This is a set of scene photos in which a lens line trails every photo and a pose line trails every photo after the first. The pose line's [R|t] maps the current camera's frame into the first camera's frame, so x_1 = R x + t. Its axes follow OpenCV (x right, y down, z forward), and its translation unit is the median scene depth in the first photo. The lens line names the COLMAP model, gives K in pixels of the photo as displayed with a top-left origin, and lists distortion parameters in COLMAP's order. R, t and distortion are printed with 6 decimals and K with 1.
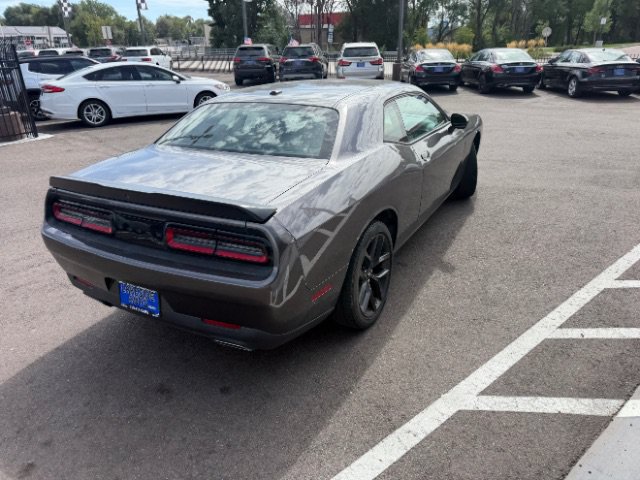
lens RADIAL K [[449.5, 0, 320.0], [0, 449.5, 240.0], [0, 0, 1]] dist [0.018578, -0.023177]
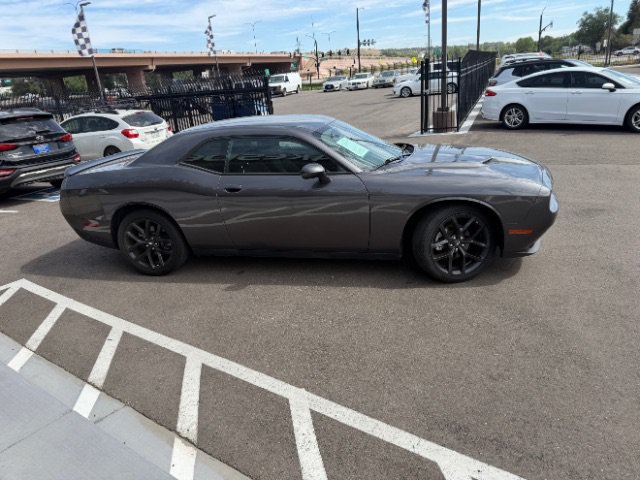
lens RADIAL K [[448.3, 0, 319.2], [0, 448.3, 245.2], [0, 0, 1]] dist [0.026980, -0.035939]
pose [[0.274376, 0.346836, -0.896896, 0.303958], [-0.312369, 0.914257, 0.257991, -0.091542], [0.909474, 0.209376, 0.359191, 0.175830]]
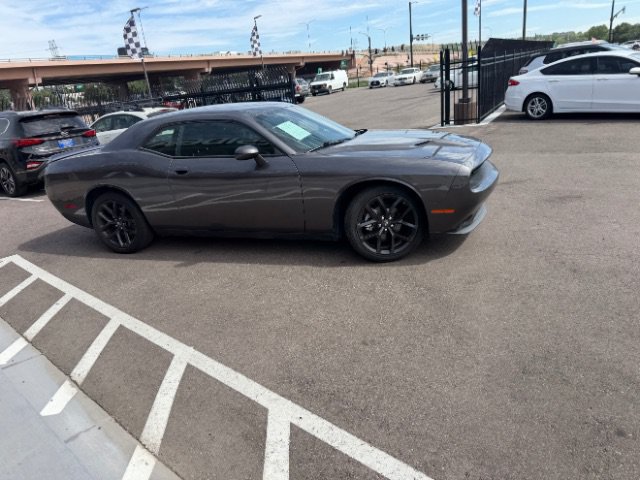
lens RADIAL K [[449.4, 0, 318.6], [0, 449.4, 252.3], [0, 0, 1]] dist [0.006083, -0.008040]
pose [[0.159032, 0.365628, -0.917074, 0.332946], [-0.293444, 0.904422, 0.309697, -0.104360], [0.942655, 0.219858, 0.251124, 0.236738]]
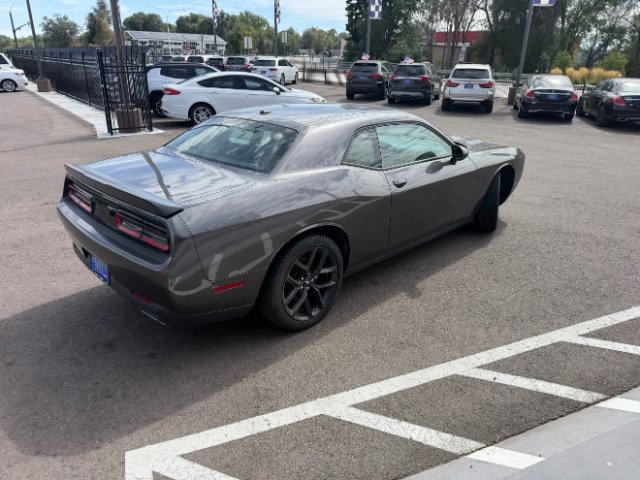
lens RADIAL K [[448.9, 0, 320.0], [0, 448.9, 240.0], [0, 0, 1]] dist [0.023797, -0.034345]
pose [[0.959864, 0.143928, -0.240718, 0.070075], [-0.150315, 0.988603, -0.008284, -0.003953], [0.236783, 0.044135, 0.970560, -0.010222]]
